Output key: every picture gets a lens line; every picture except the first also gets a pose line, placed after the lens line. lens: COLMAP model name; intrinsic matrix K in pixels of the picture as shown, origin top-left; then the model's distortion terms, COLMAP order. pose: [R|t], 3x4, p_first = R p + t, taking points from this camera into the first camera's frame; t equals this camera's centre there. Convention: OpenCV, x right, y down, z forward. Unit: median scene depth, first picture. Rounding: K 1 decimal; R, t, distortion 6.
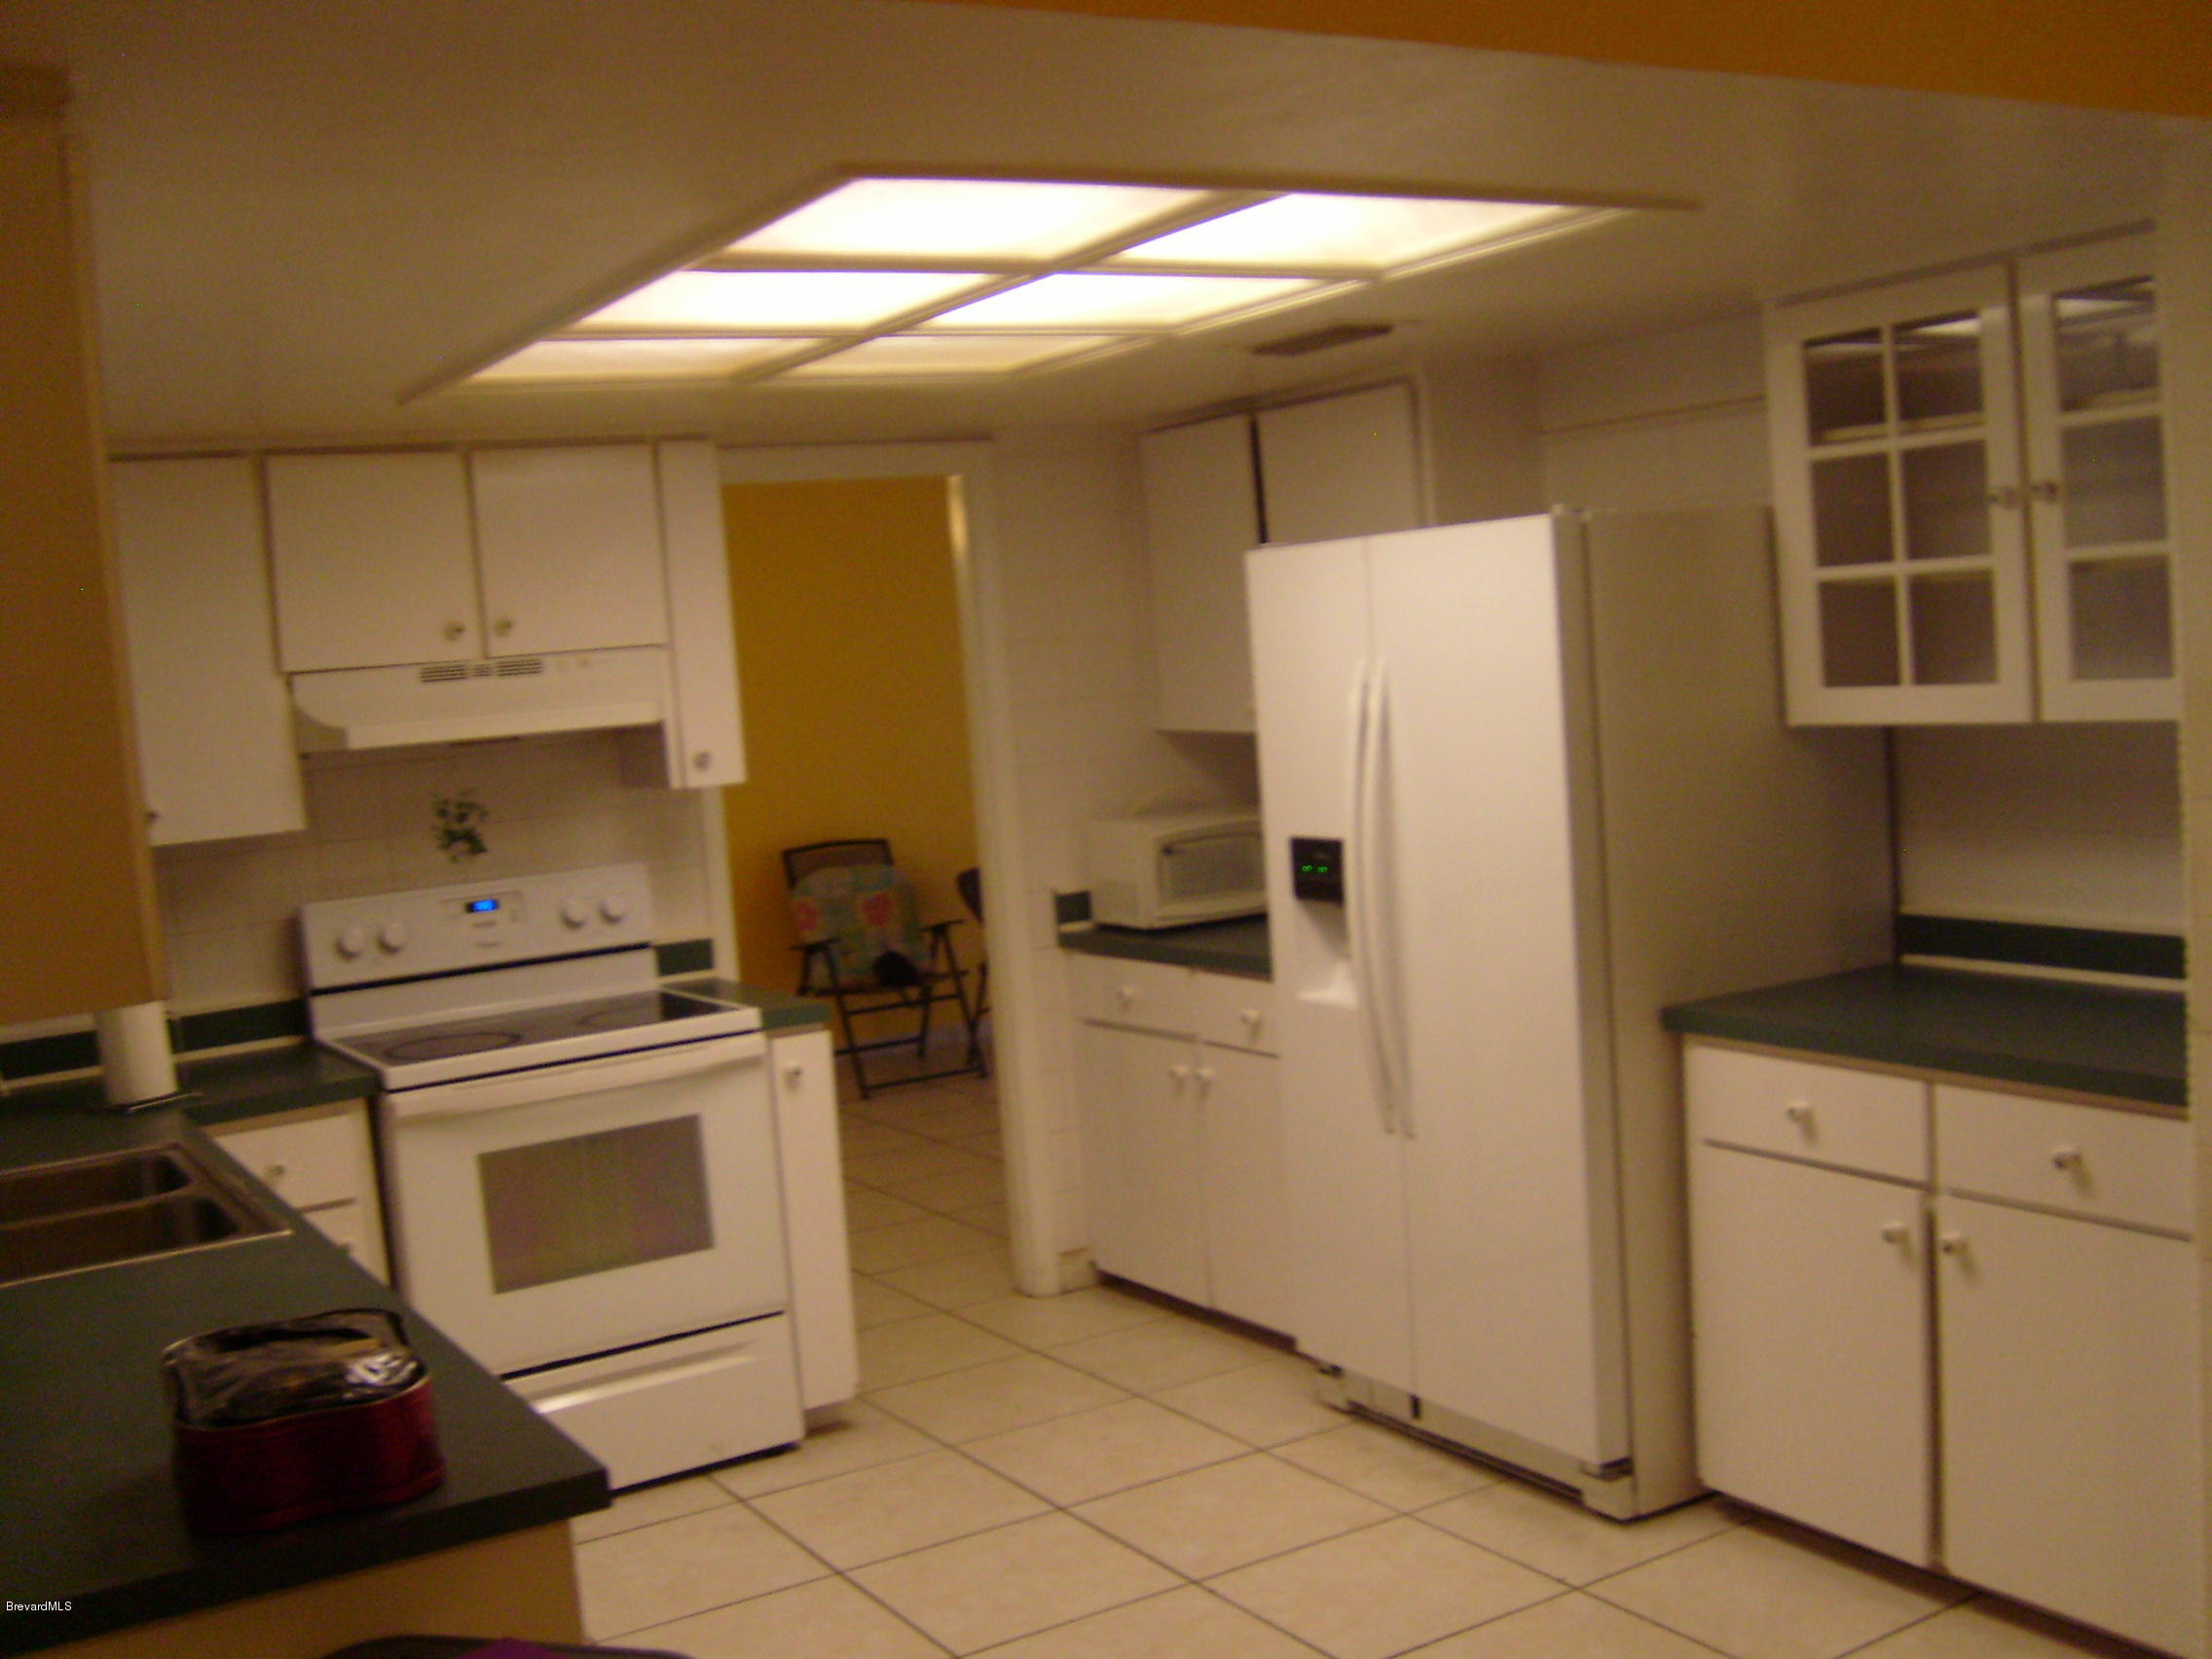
lens RADIAL K [[2315.5, 0, 1106.0], [0, 2315.5, 829.5], [0, 0, 1]] dist [-0.101627, 0.009914]
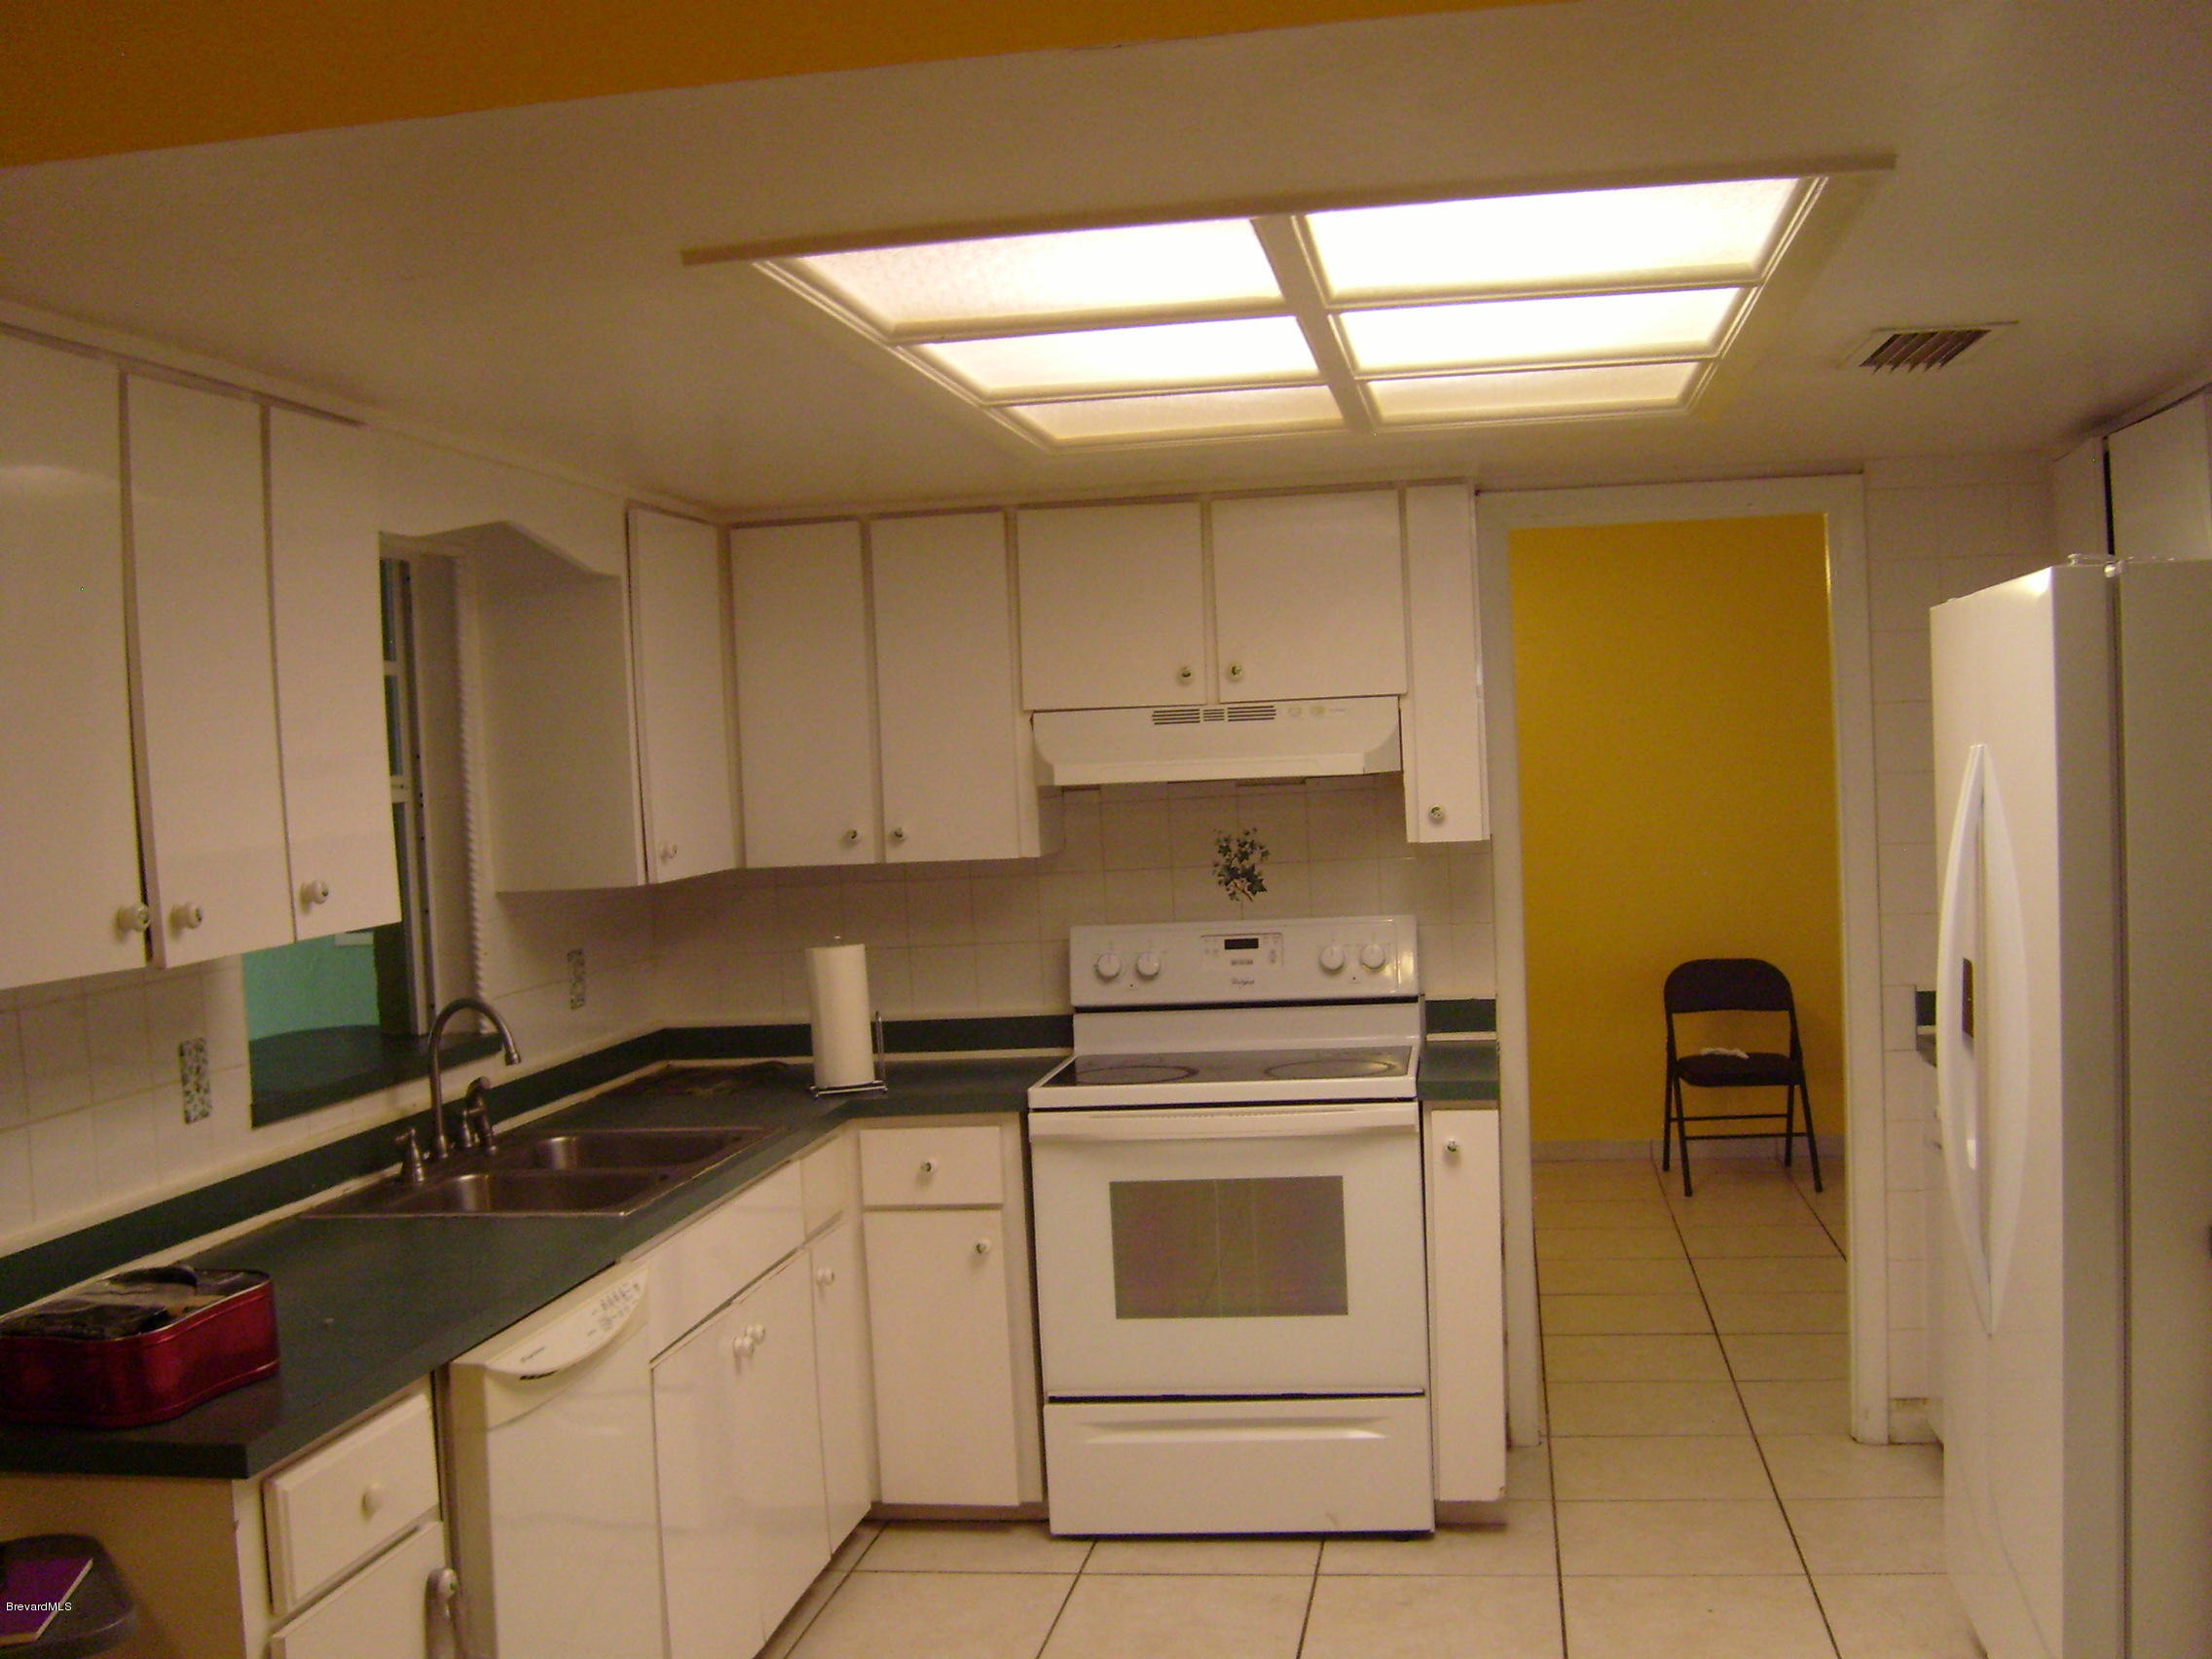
lens RADIAL K [[2399.8, 0, 1106.0], [0, 2399.8, 829.5], [0, 0, 1]] dist [-0.126659, 0.011133]
pose [[0.769329, 0.062112, -0.635826, 0.370076], [-0.065827, 0.997672, 0.017810, -0.033659], [0.635452, 0.028153, 0.771627, 0.145103]]
